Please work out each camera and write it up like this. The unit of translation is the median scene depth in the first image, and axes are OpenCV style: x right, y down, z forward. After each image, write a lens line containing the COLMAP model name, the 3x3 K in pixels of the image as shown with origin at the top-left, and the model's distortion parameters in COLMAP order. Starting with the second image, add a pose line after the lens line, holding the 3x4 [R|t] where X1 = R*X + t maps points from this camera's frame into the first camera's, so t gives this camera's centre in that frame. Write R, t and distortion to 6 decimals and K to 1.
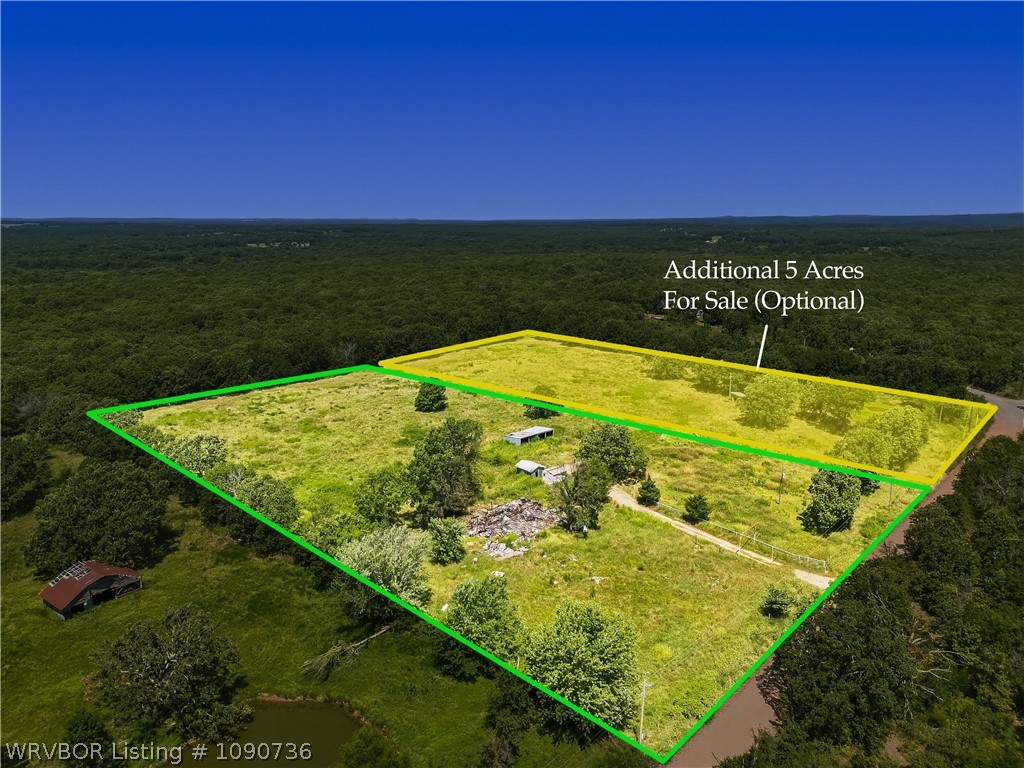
lens RADIAL K [[704.4, 0, 512.0], [0, 704.4, 384.0], [0, 0, 1]] dist [0.051115, -0.042815]
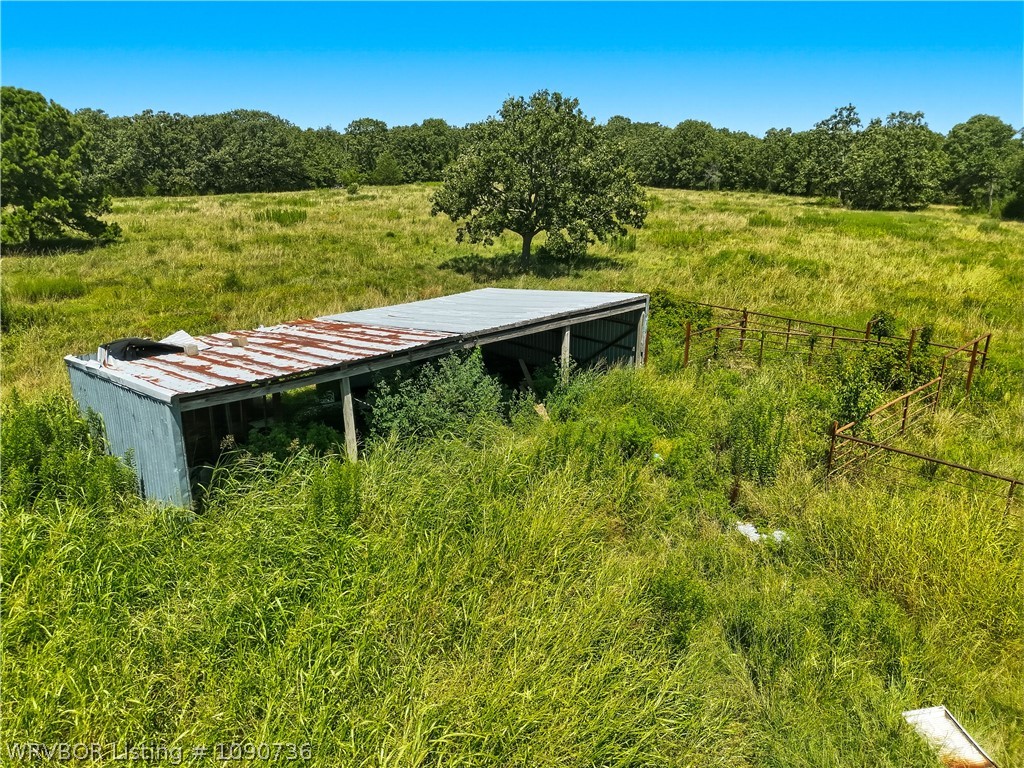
lens RADIAL K [[704.4, 0, 512.0], [0, 704.4, 384.0], [0, 0, 1]] dist [0.051115, -0.042815]
pose [[0.999986, -0.001697, 0.004951, 0.045907], [0.001253, 0.996085, 0.088390, 0.077838], [-0.005082, -0.088383, 0.996074, 1.036732]]
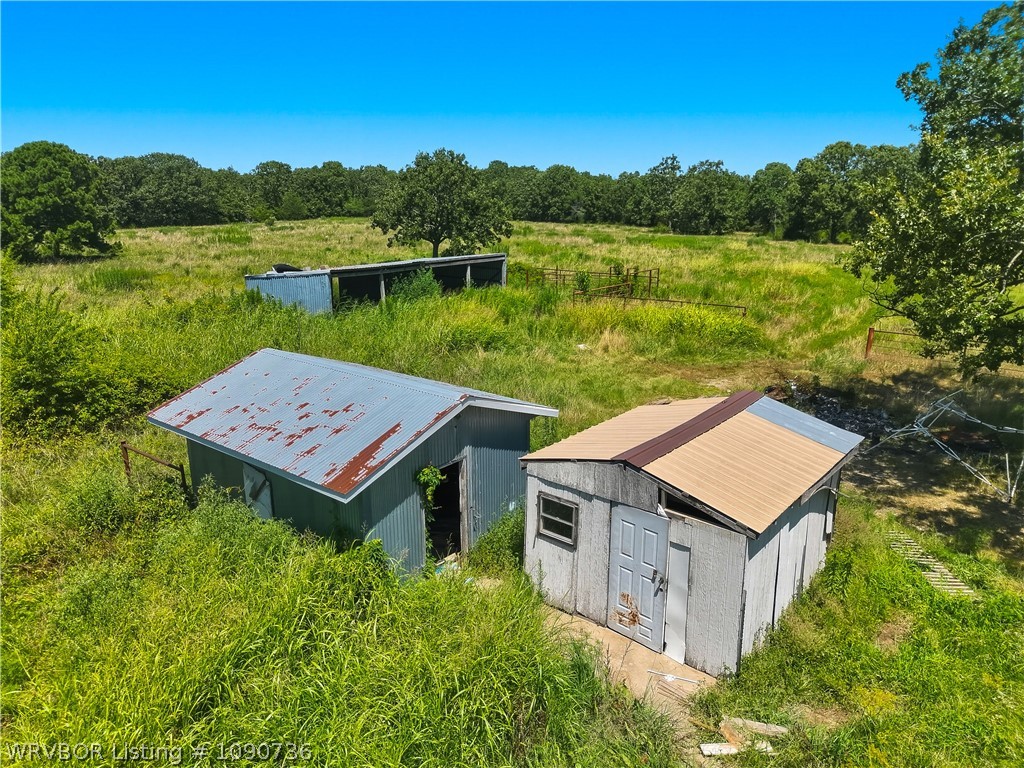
lens RADIAL K [[704.4, 0, 512.0], [0, 704.4, 384.0], [0, 0, 1]] dist [0.051115, -0.042815]
pose [[0.986857, -0.043411, 0.155655, 0.030728], [0.037733, 0.998517, 0.039248, 0.109821], [-0.157128, -0.032858, 0.987031, 0.908557]]
